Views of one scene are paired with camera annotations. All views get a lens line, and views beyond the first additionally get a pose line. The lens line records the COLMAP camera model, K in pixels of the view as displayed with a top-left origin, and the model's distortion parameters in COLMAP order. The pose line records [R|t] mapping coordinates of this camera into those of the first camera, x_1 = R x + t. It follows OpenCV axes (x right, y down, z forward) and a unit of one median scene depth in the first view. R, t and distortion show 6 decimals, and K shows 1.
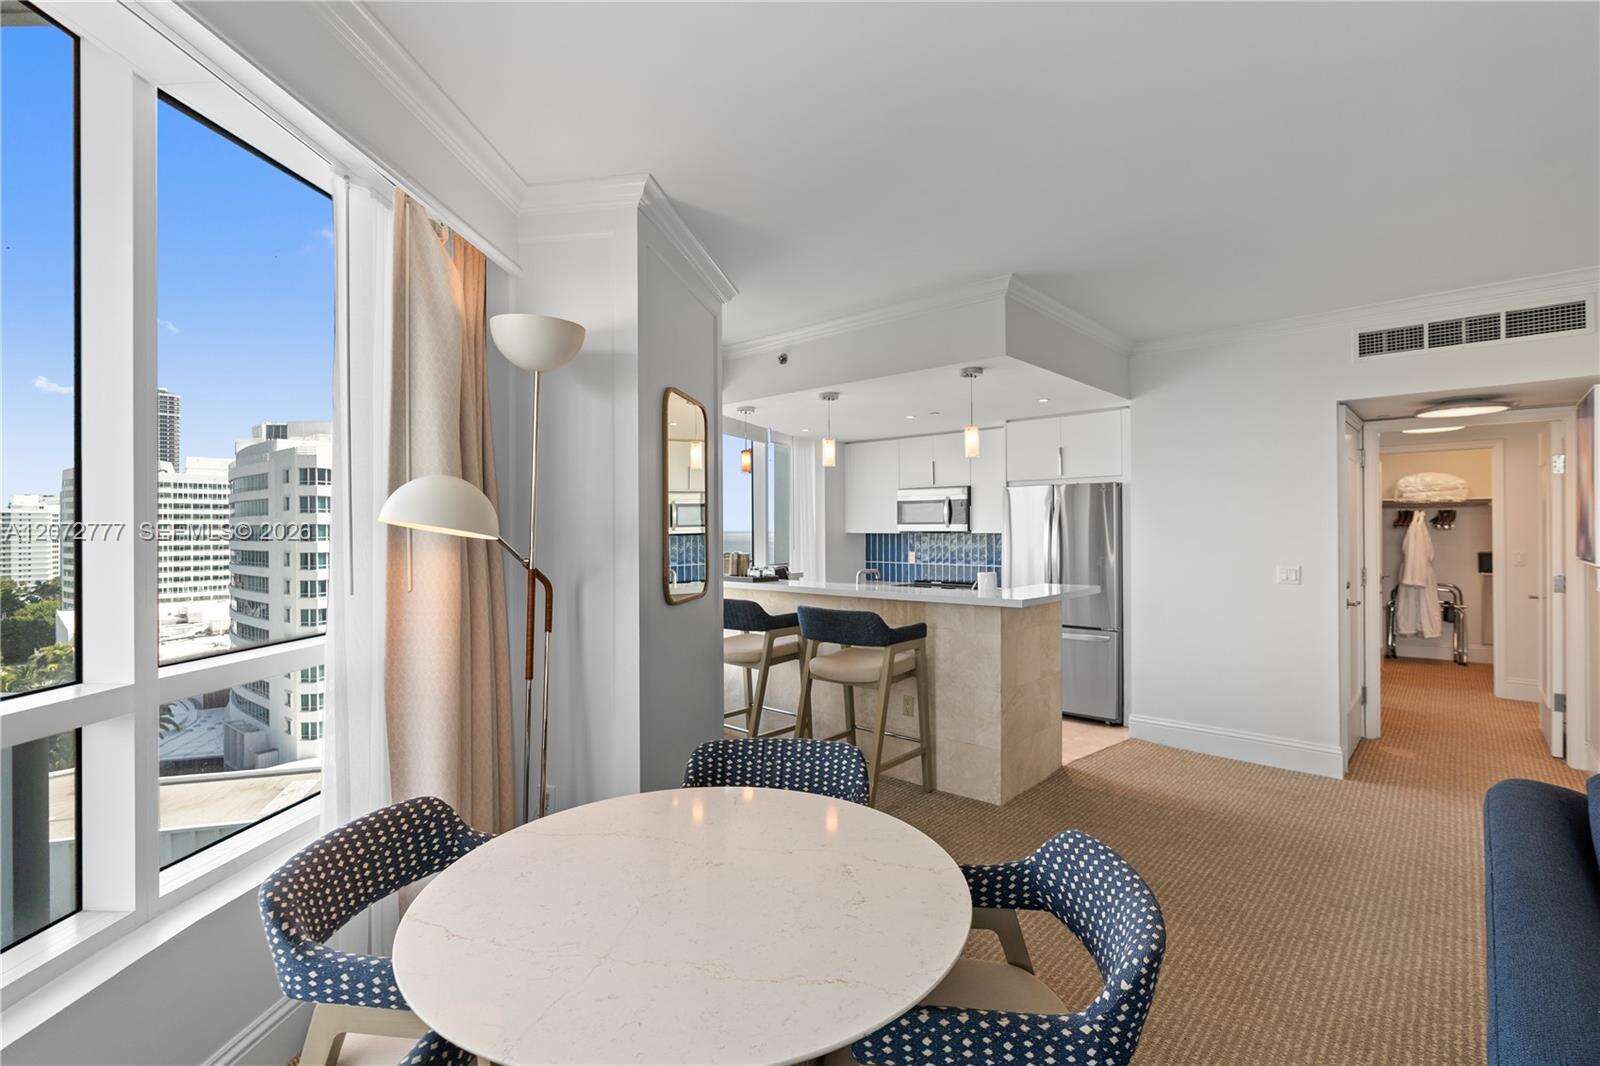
lens RADIAL K [[738.0, 0, 795.2], [0, 738.0, 526.3], [0, 0, 1]] dist [0.000336, 0.000182]
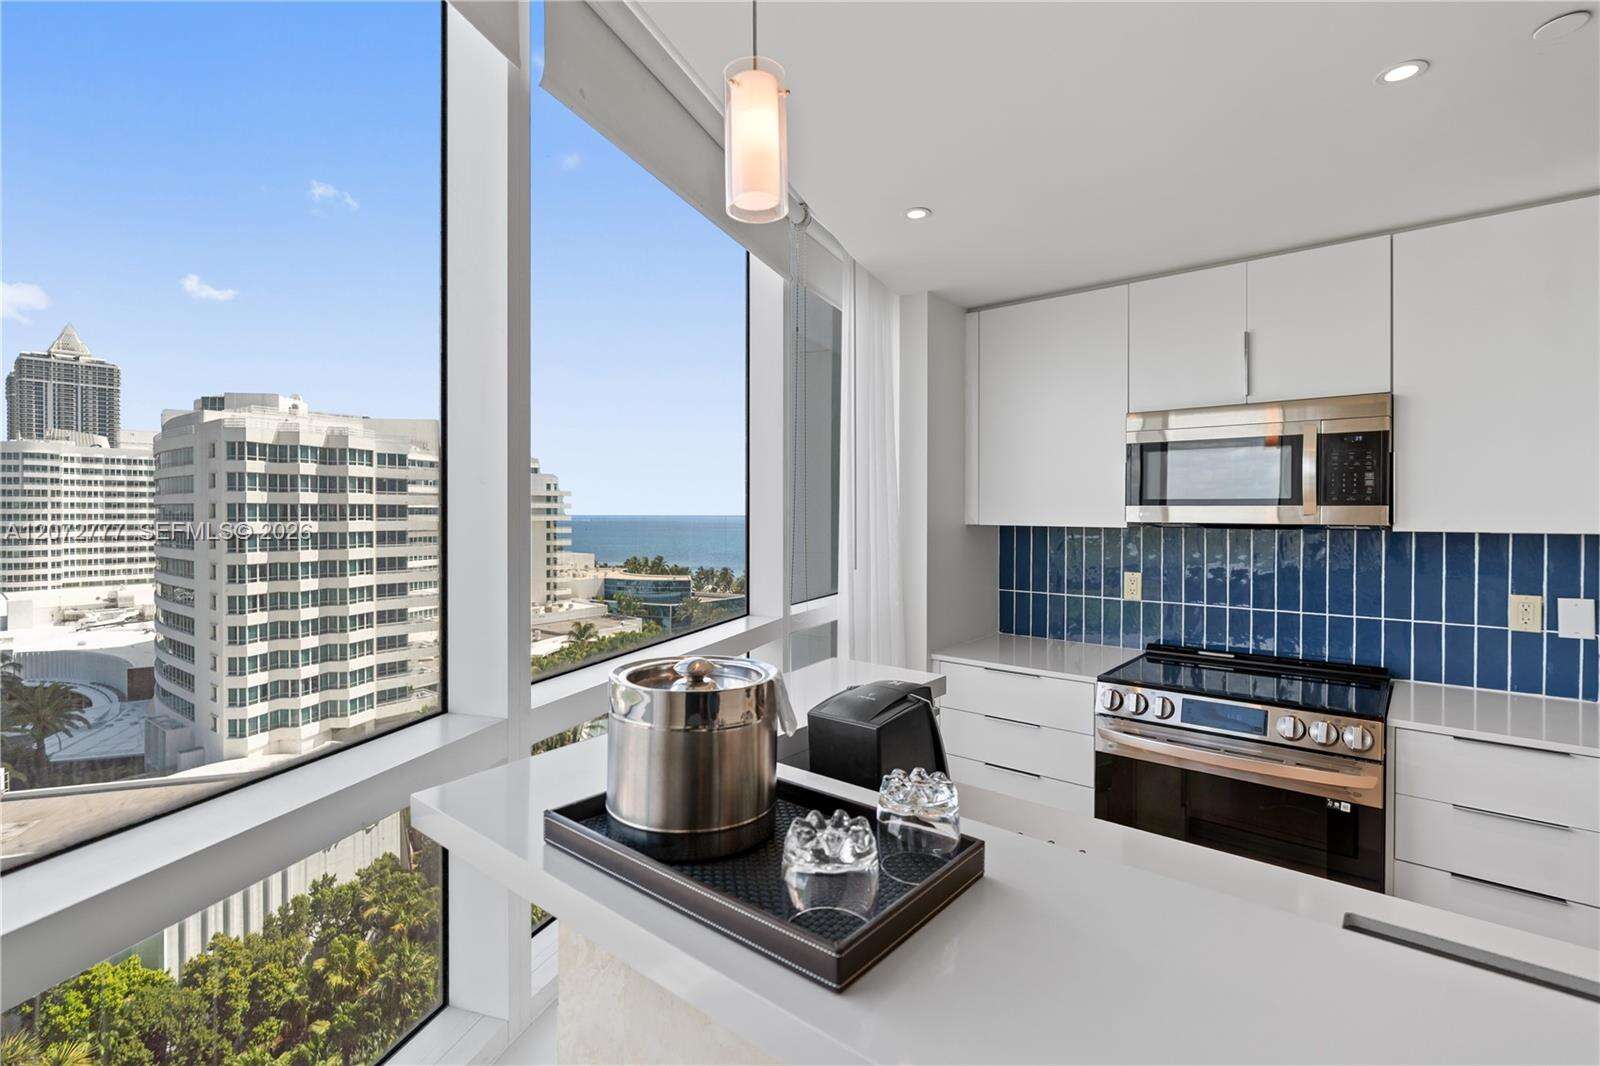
lens RADIAL K [[743.2, 0, 792.2], [0, 743.2, 516.6], [0, 0, 1]] dist [-0.000052, 0.000959]
pose [[0.999315, 0.007131, 0.036323, -0.046003], [-0.007475, 0.999928, 0.009347, 0.001039], [-0.036254, -0.009612, 0.999296, 0.593317]]
